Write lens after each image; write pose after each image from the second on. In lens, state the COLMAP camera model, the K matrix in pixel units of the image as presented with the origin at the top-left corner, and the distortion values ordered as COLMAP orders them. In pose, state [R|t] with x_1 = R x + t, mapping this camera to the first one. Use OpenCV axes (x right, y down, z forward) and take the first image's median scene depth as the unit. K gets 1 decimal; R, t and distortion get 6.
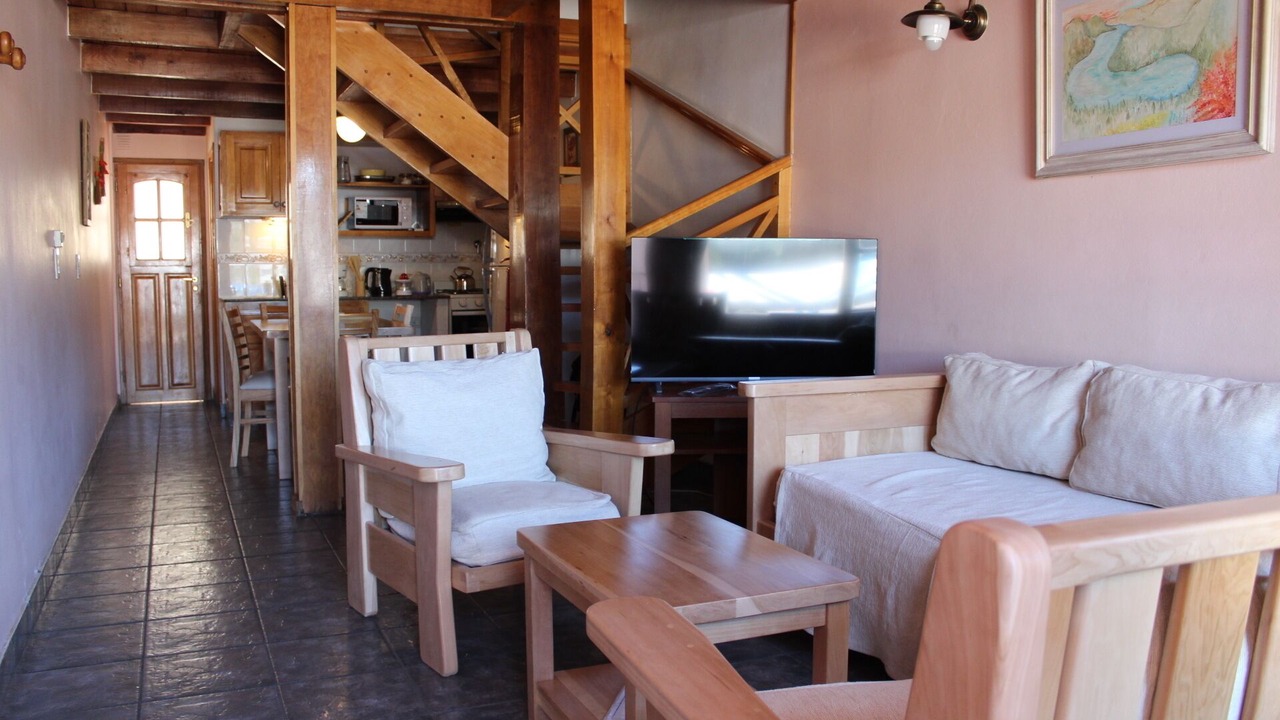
lens RADIAL K [[1045.1, 0, 636.6], [0, 1045.1, 348.3], [0, 0, 1]] dist [-0.012247, 0.000666]
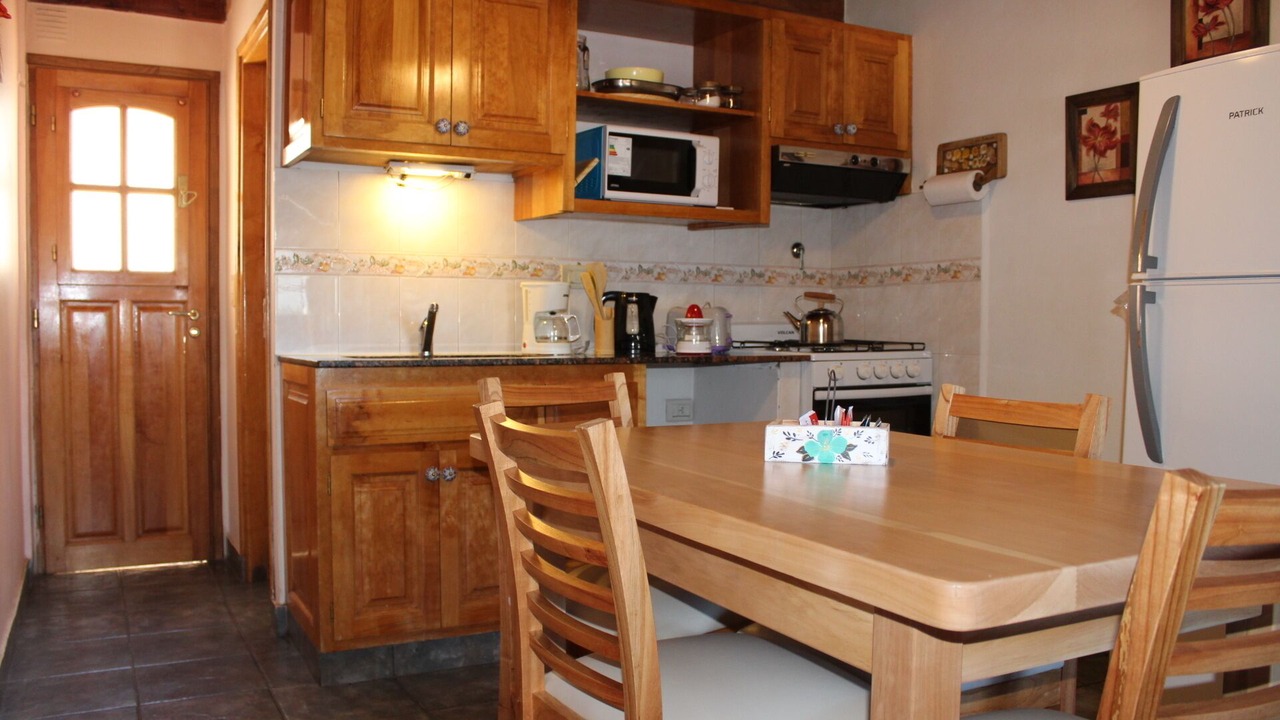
lens RADIAL K [[1045.1, 0, 641.2], [0, 1045.1, 374.0], [0, 0, 1]] dist [-0.012247, 0.000666]
pose [[0.997260, 0.009148, 0.073411, -0.272131], [-0.007248, 0.999633, -0.026114, -0.029271], [-0.073623, 0.025510, 0.996960, 0.541007]]
